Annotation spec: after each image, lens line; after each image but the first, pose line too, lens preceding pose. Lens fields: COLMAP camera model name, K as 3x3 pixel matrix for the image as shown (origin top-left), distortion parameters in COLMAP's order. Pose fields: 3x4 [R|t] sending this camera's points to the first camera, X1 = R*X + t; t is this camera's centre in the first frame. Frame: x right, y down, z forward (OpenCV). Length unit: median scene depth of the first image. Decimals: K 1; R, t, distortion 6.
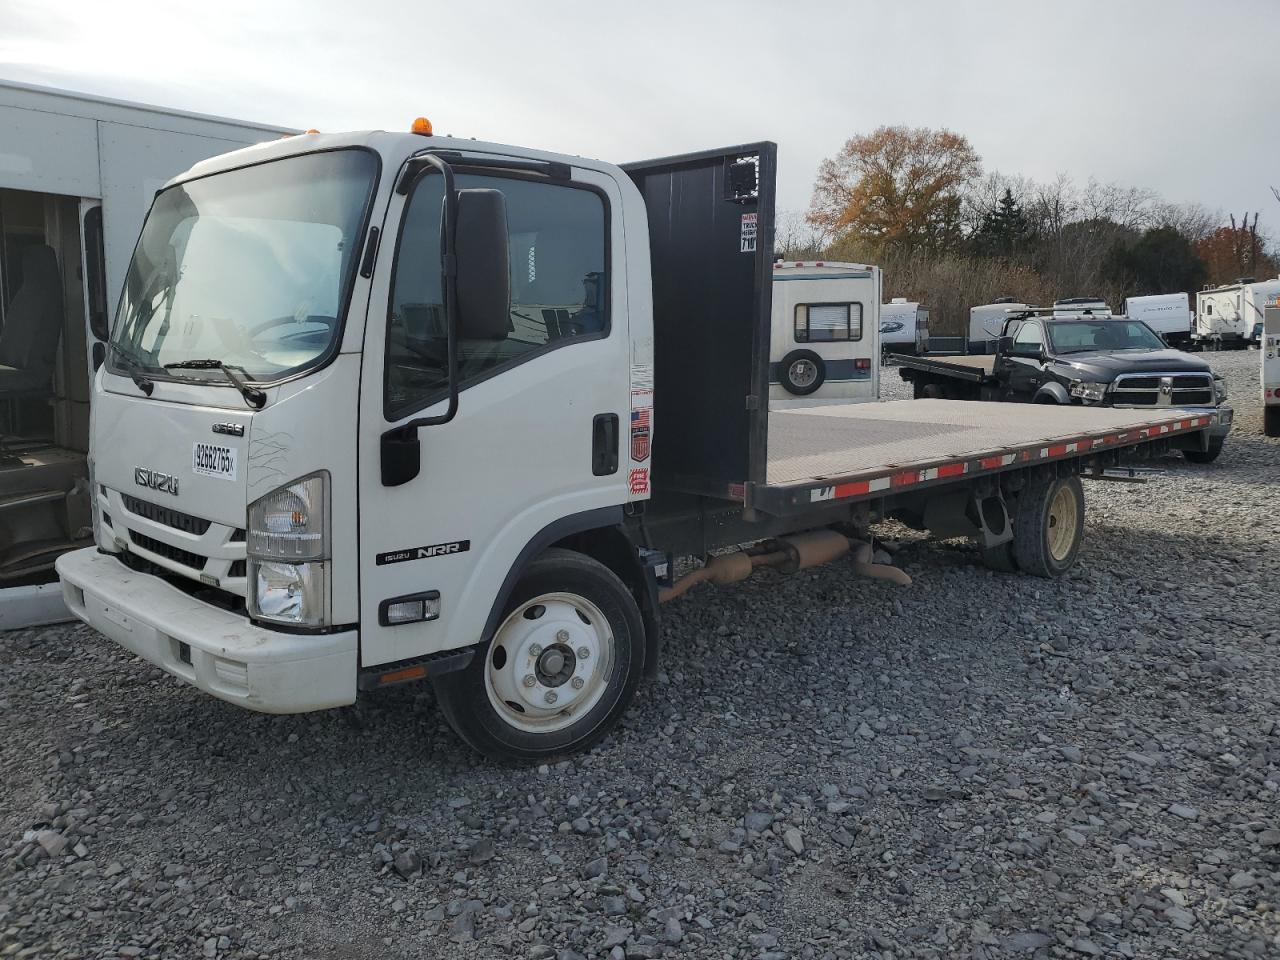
lens RADIAL K [[1045.7, 0, 640.0], [0, 1045.7, 480.0], [0, 0, 1]] dist [-0.011458, -0.005346]
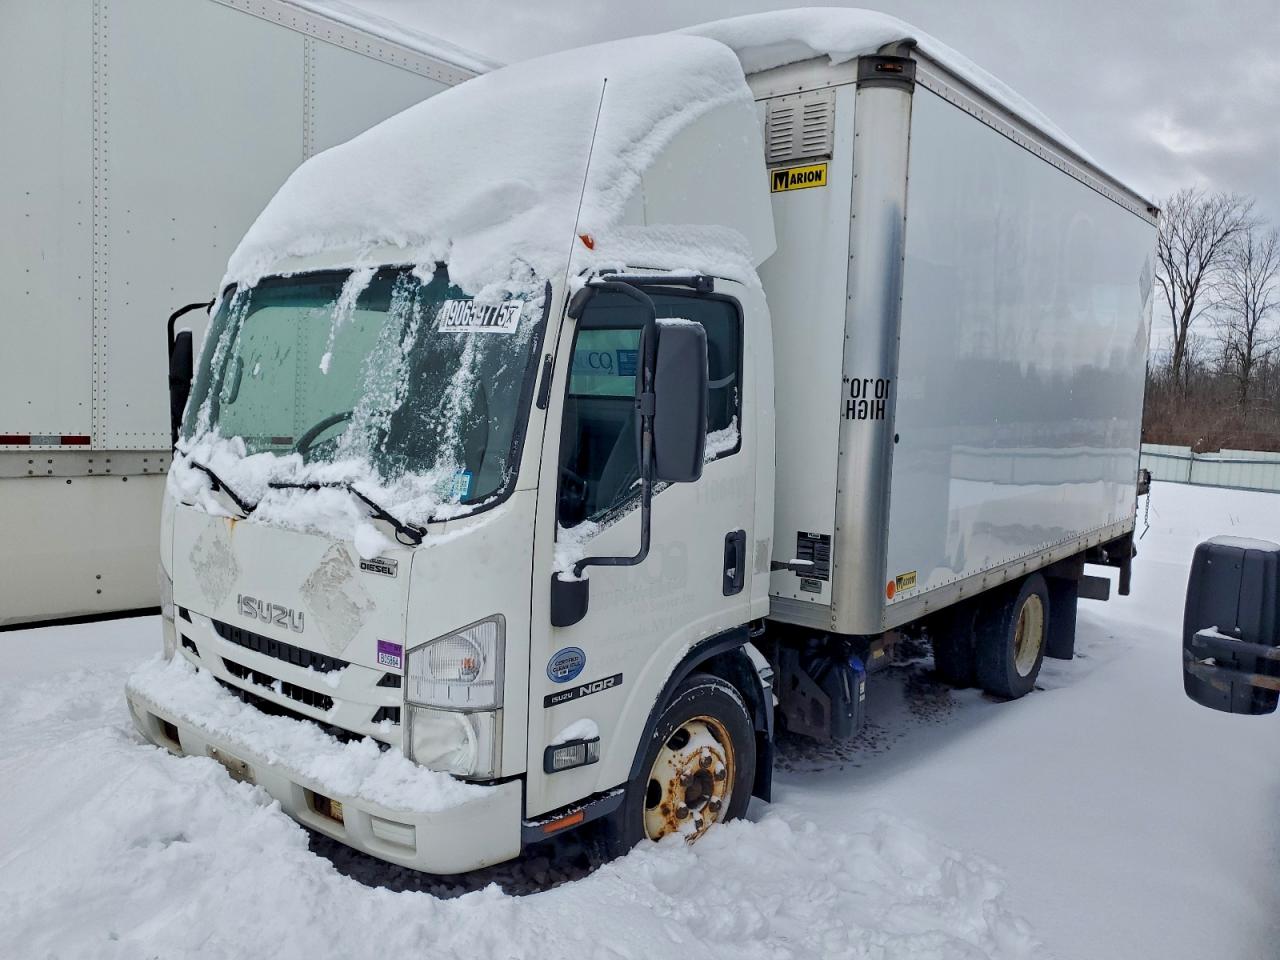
lens RADIAL K [[1045.7, 0, 640.0], [0, 1045.7, 480.0], [0, 0, 1]] dist [-0.011458, -0.005346]
pose [[0.992283, -0.006679, 0.123811, -0.277854], [0.009493, 0.999710, -0.022147, -0.102726], [-0.123627, 0.023152, 0.992059, 0.046107]]
